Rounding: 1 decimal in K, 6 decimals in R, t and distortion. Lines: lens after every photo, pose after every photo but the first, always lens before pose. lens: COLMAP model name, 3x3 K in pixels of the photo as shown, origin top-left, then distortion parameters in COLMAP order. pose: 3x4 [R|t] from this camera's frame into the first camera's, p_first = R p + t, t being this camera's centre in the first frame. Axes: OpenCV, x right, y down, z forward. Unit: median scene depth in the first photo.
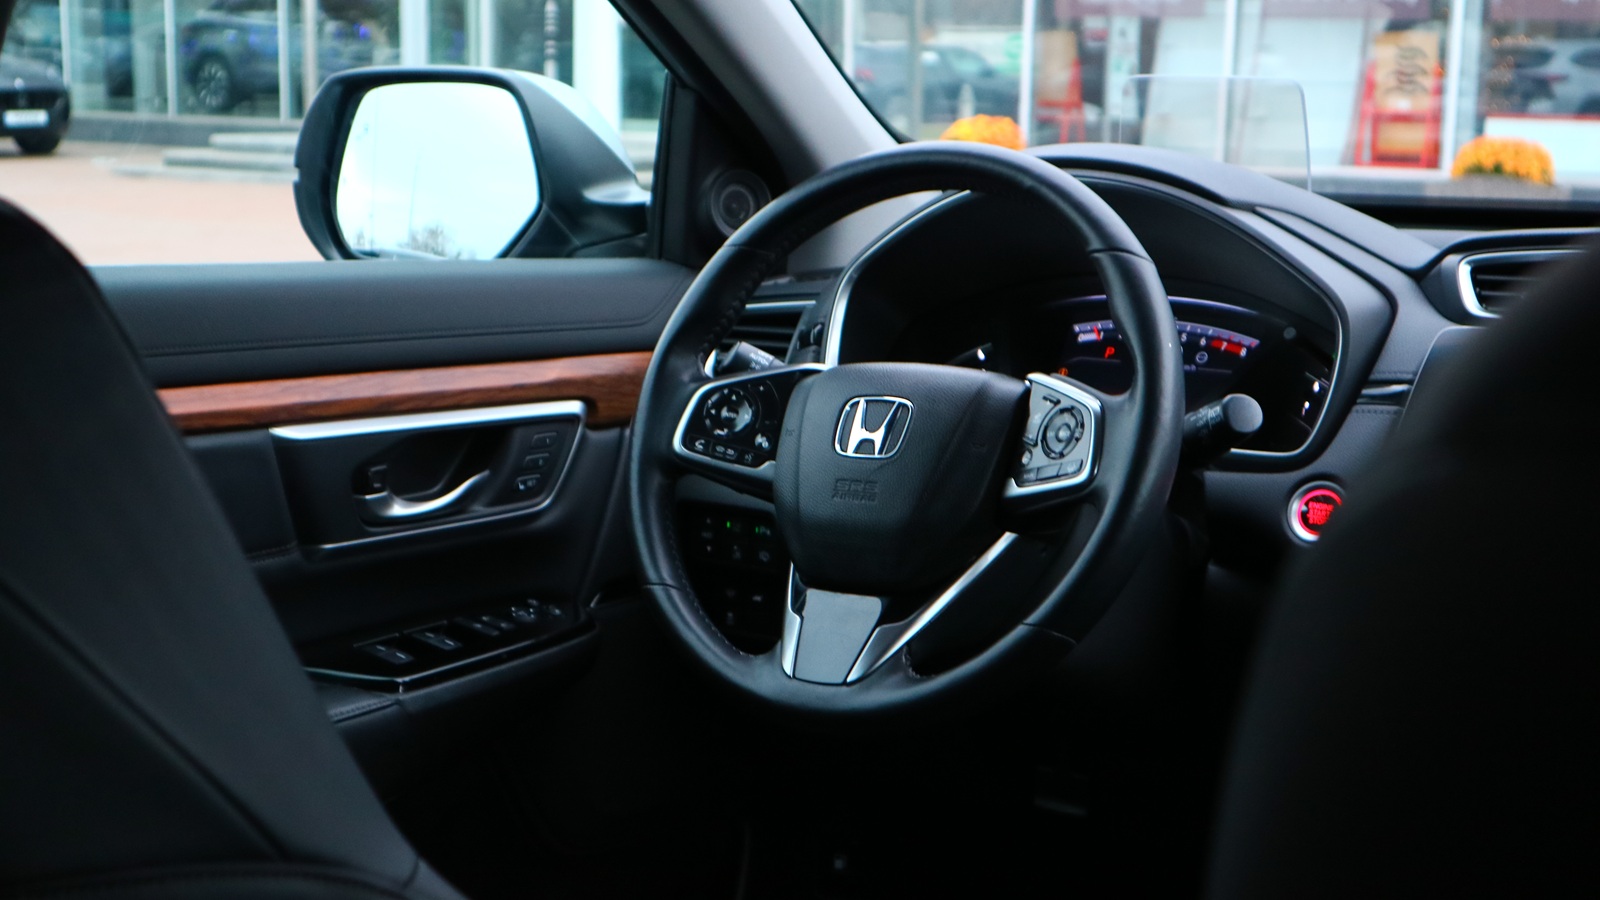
lens RADIAL K [[2183.6, 0, 800.0], [0, 2183.6, 450.0], [0, 0, 1]] dist [0.020035, 0.032757]
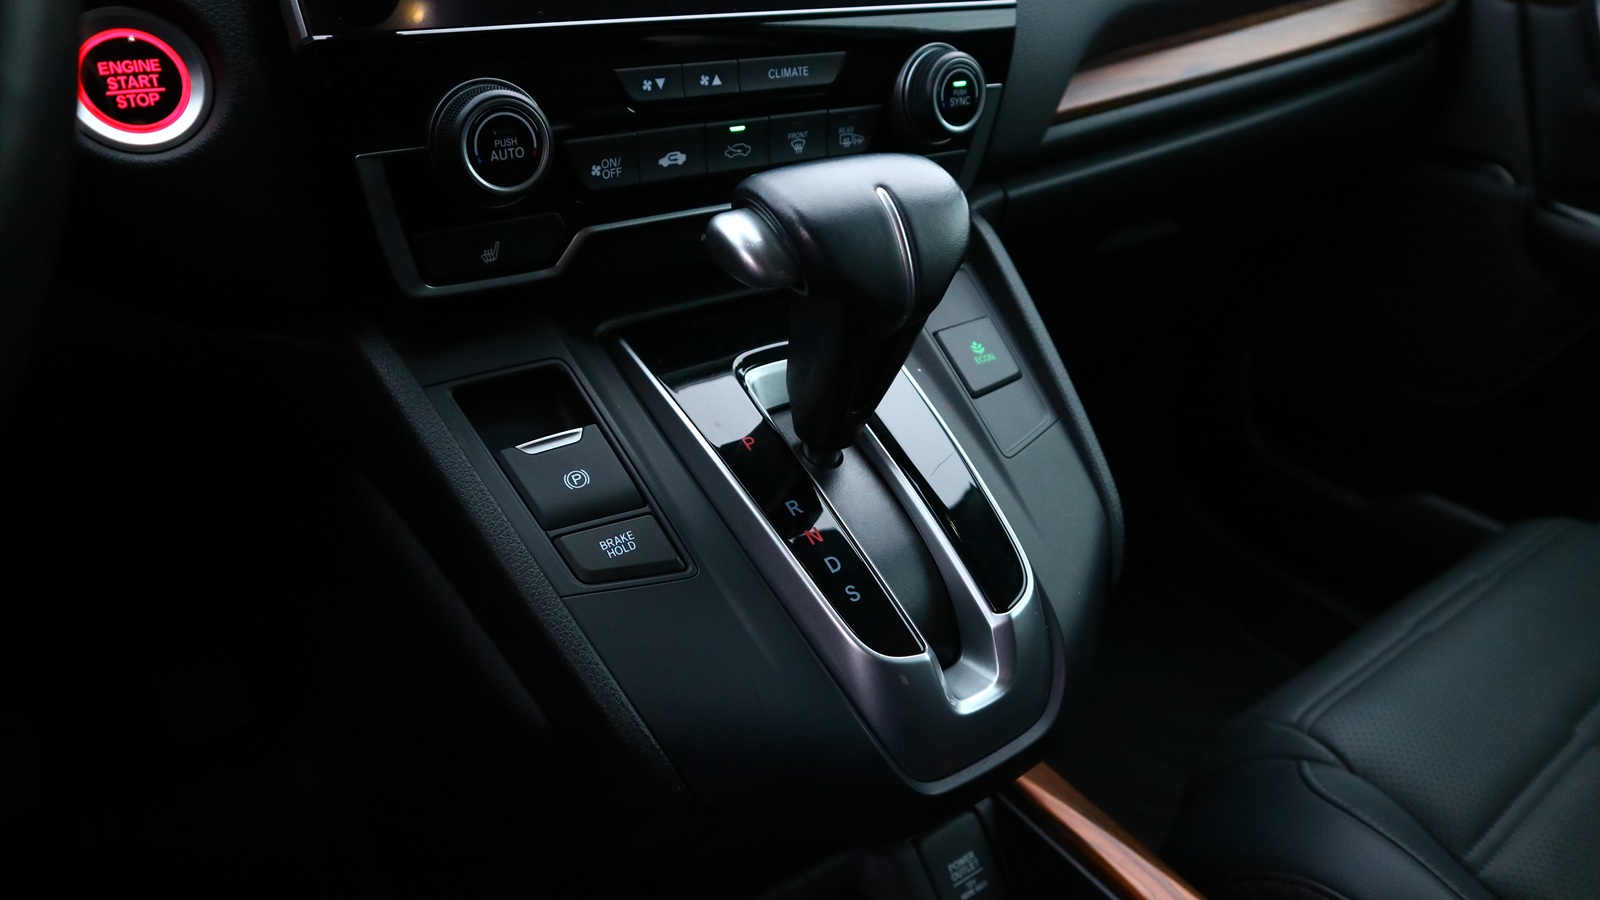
lens RADIAL K [[1106.2, 0, 800.0], [0, 1106.2, 450.0], [0, 0, 1]] dist [-0.107822, 0.063157]
pose [[0.313939, -0.476281, 0.821340, 0.054546], [0.113951, 0.877723, 0.465421, 0.007707], [-0.942580, -0.052522, 0.329825, 0.678864]]
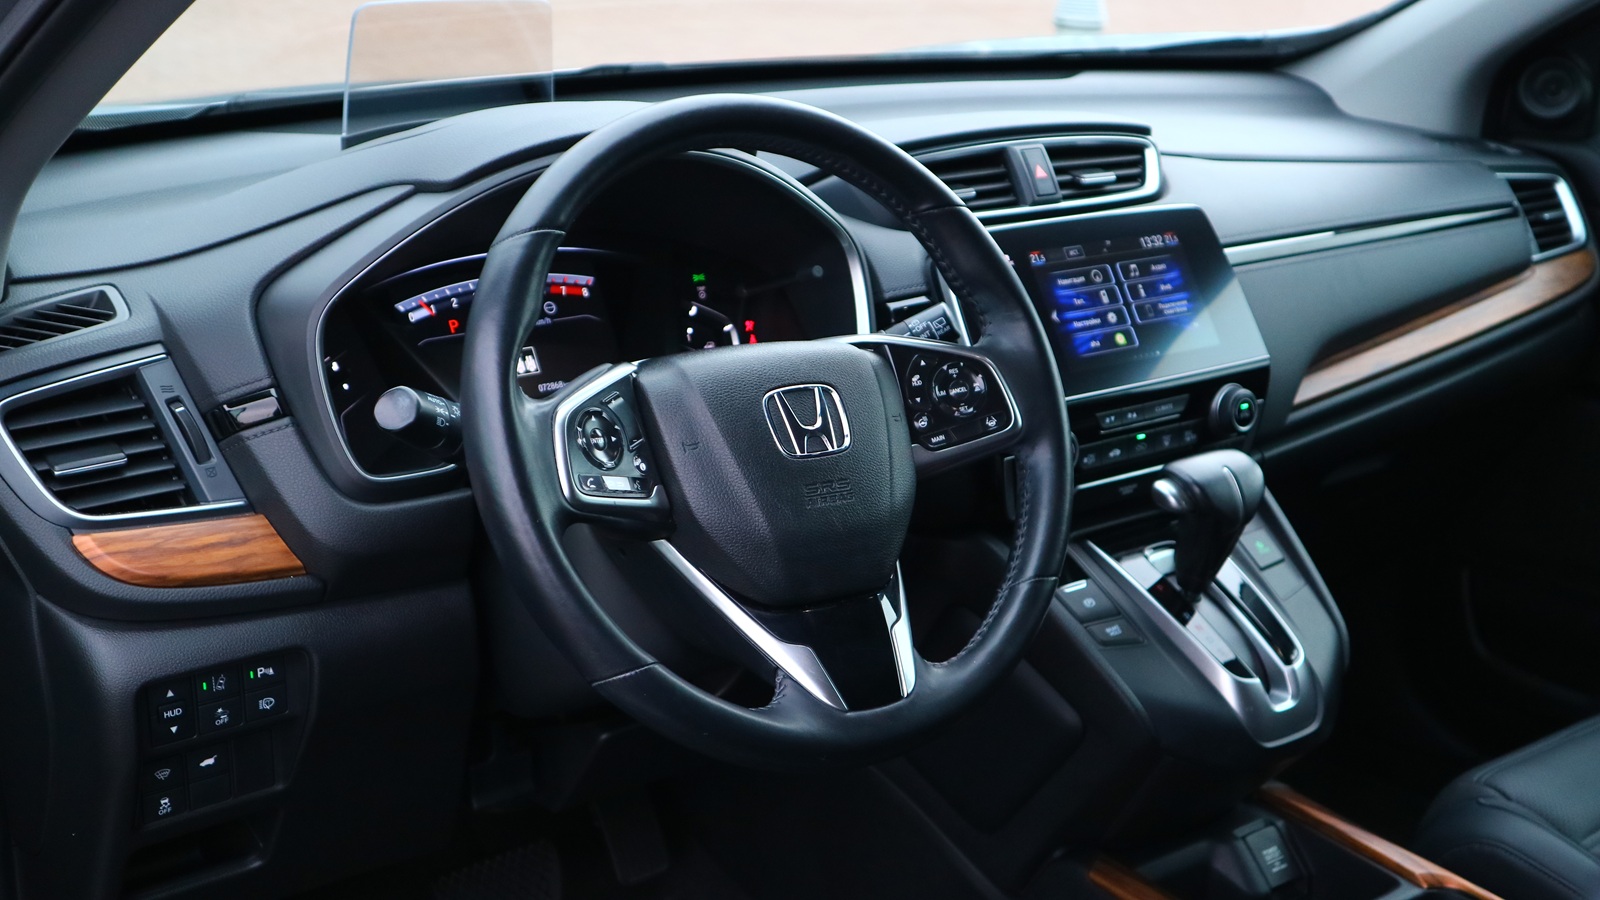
lens RADIAL K [[1808.6, 0, 800.0], [0, 1808.6, 450.0], [0, 0, 1]] dist [0.022260, 0.016741]
pose [[0.314514, -0.315060, 0.895443, -0.500677], [0.137859, 0.948473, 0.285297, -0.192650], [-0.939189, 0.033715, 0.341742, 0.641430]]
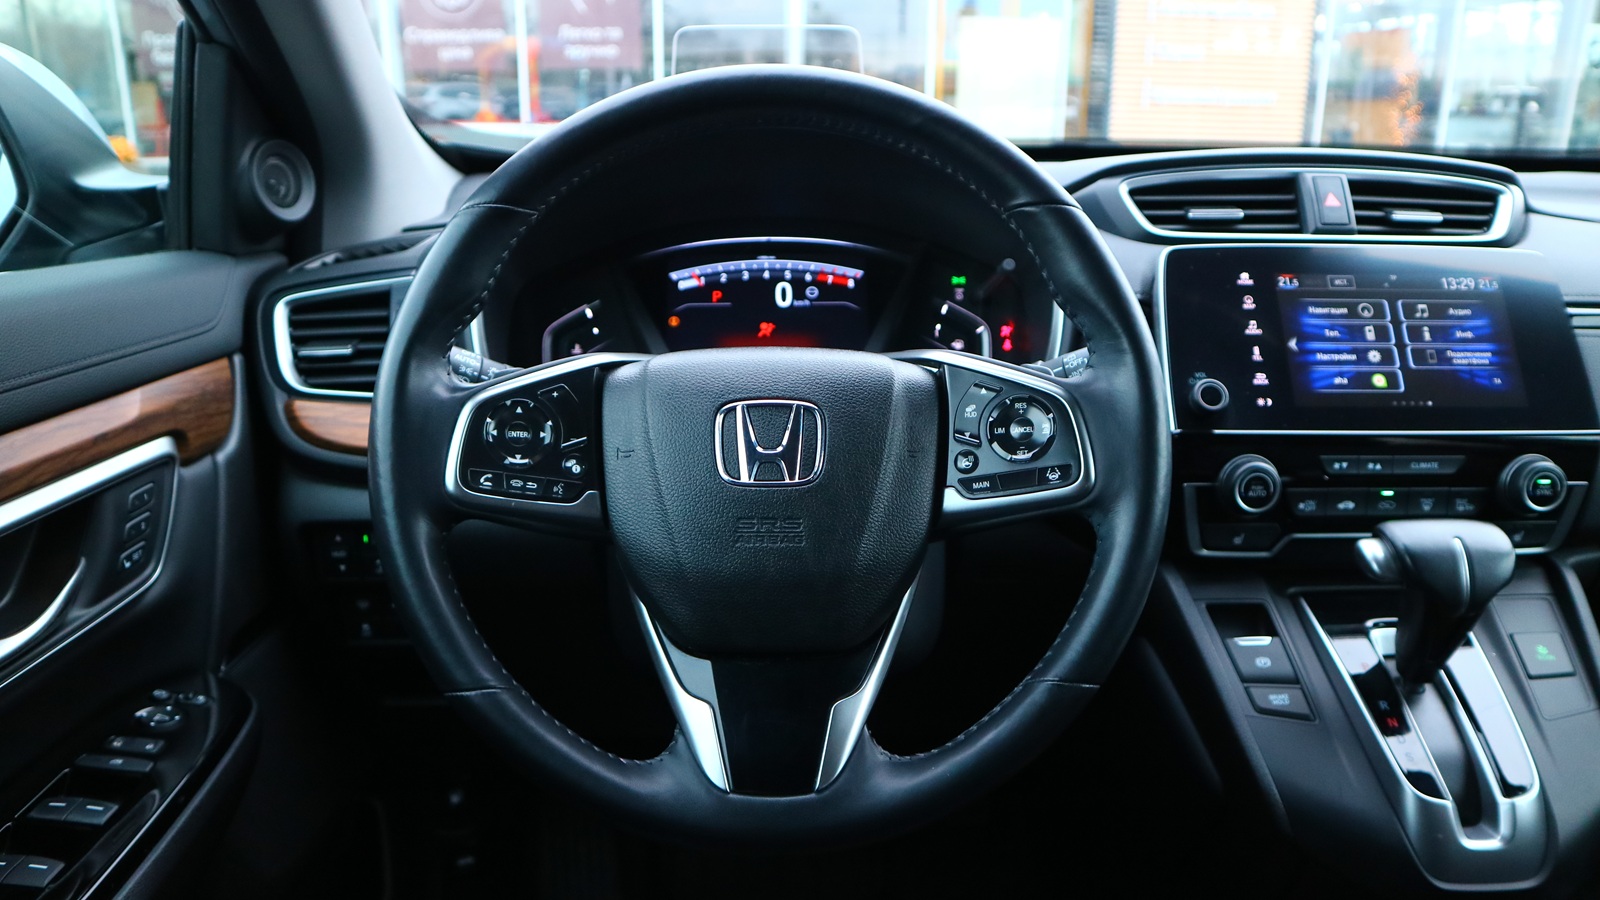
lens RADIAL K [[1165.7, 0, 787.4], [0, 1165.7, 444.8], [0, 0, 1]] dist [-0.139589, 0.109362]
pose [[0.808241, -0.184535, 0.559190, -0.154231], [0.116715, 0.980990, 0.155033, -0.058977], [-0.577169, -0.060038, 0.814415, 0.550215]]
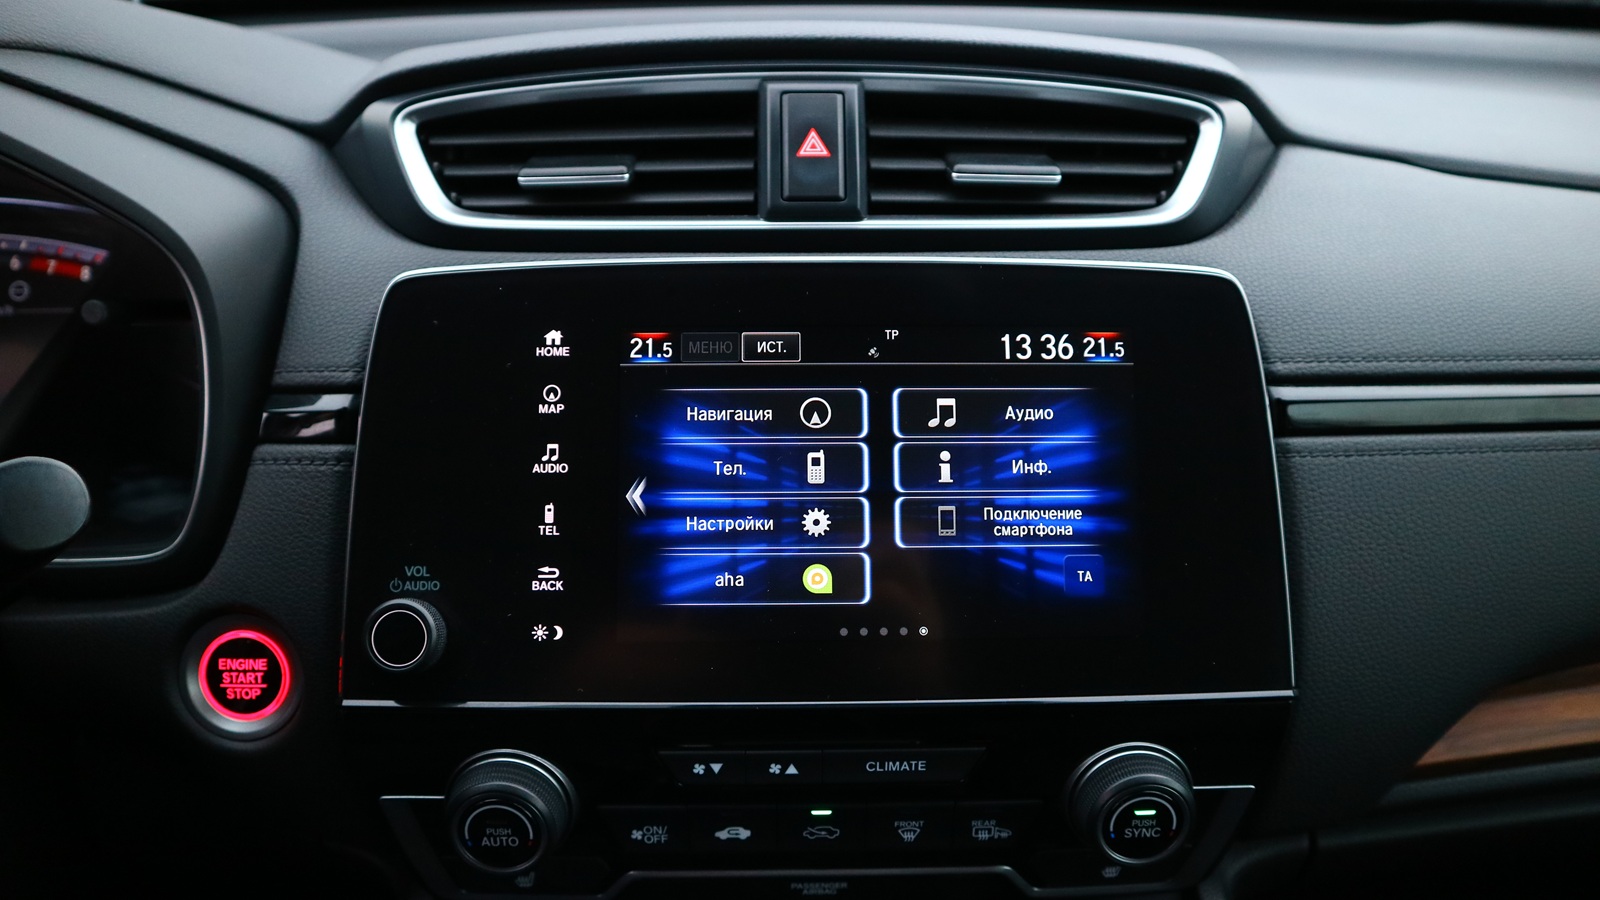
lens RADIAL K [[1106.2, 0, 800.0], [0, 1106.2, 450.0], [0, 0, 1]] dist [-0.107822, 0.063157]
pose [[0.803211, -0.292118, 0.519153, 0.193799], [0.115273, 0.931255, 0.345655, -0.079407], [-0.584435, -0.217789, 0.781667, 0.631367]]
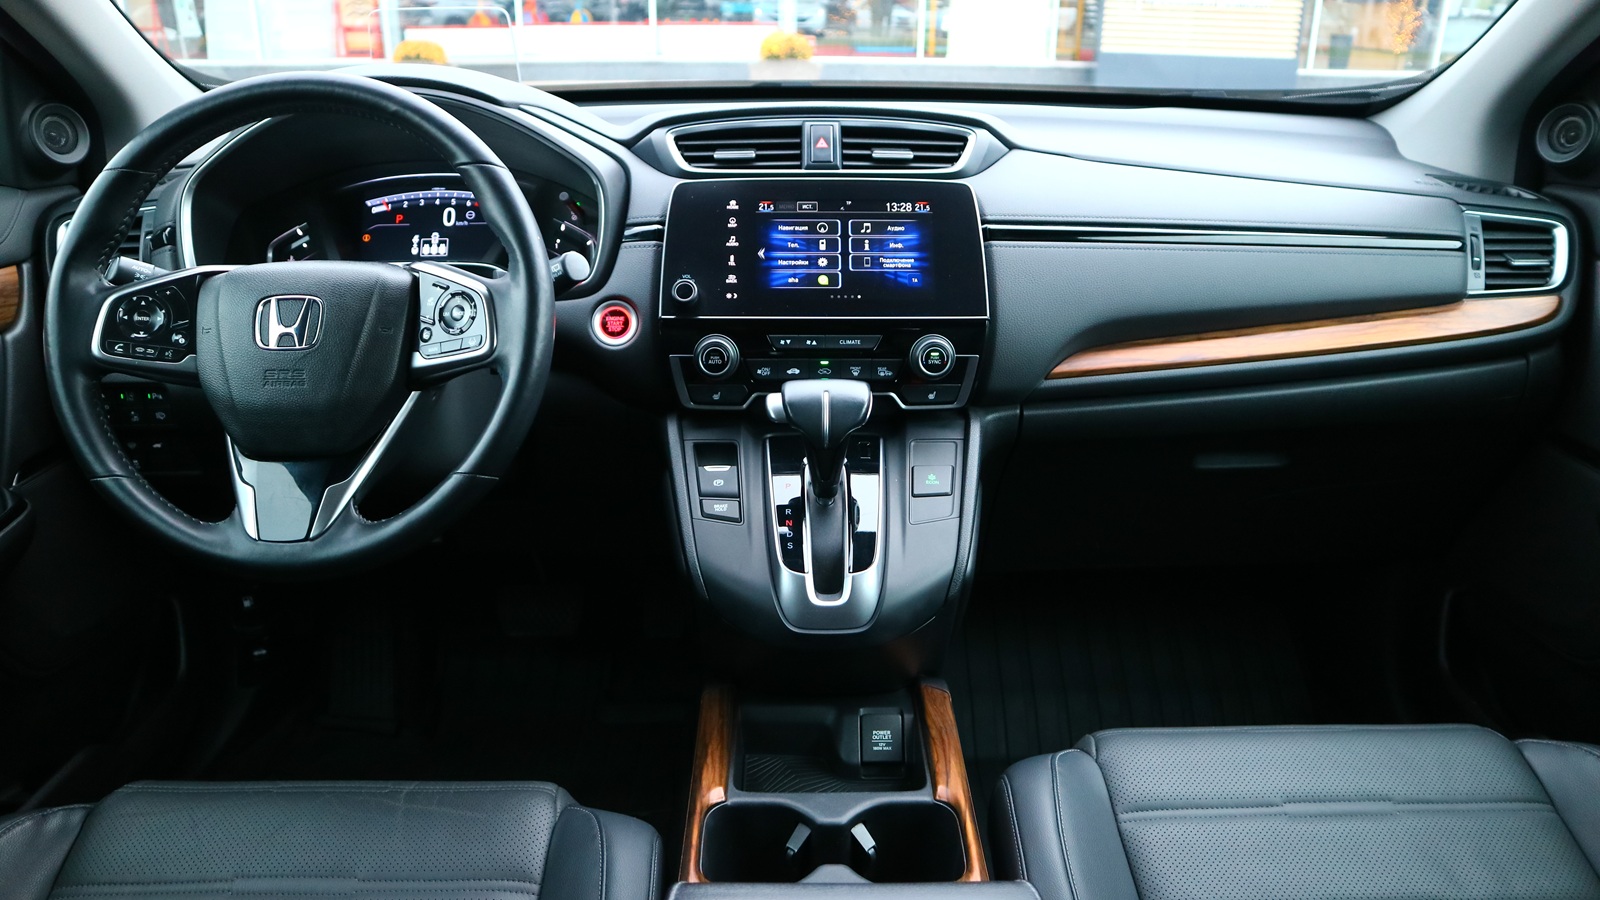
lens RADIAL K [[1151.8, 0, 806.4], [0, 1151.8, 425.4], [0, 0, 1]] dist [-0.093480, 0.001974]
pose [[0.806211, -0.221318, 0.548673, -0.072785], [0.114133, 0.968155, 0.222820, -0.050205], [-0.580515, -0.117019, 0.805797, 0.275608]]
